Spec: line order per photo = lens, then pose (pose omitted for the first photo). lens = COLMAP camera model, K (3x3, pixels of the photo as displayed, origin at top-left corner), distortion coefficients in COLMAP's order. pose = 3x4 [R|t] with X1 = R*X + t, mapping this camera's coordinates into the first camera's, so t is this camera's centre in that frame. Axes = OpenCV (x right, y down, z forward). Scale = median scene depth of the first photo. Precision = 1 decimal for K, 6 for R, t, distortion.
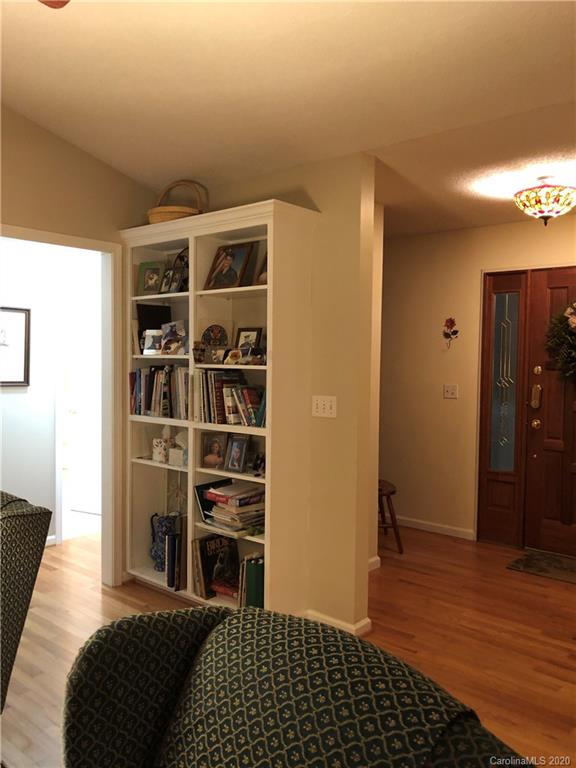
lens RADIAL K [[636.9, 0, 288.5], [0, 636.9, 383.3], [0, 0, 1]] dist [0.059550, -0.036194]
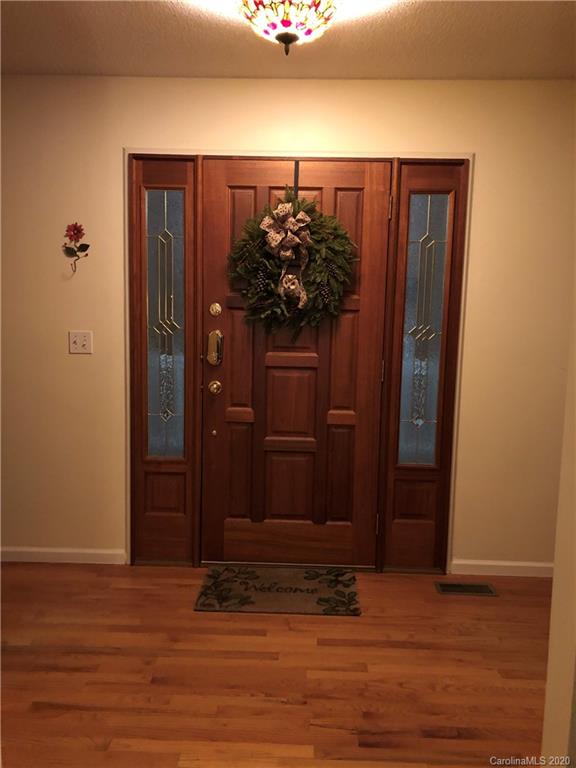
lens RADIAL K [[636.9, 0, 292.1], [0, 636.9, 380.3], [0, 0, 1]] dist [0.059550, -0.036194]
pose [[0.776785, -0.070731, 0.625782, 0.019076], [0.012690, 0.995229, 0.096738, -0.009665], [-0.629639, -0.067204, 0.773976, 0.415066]]
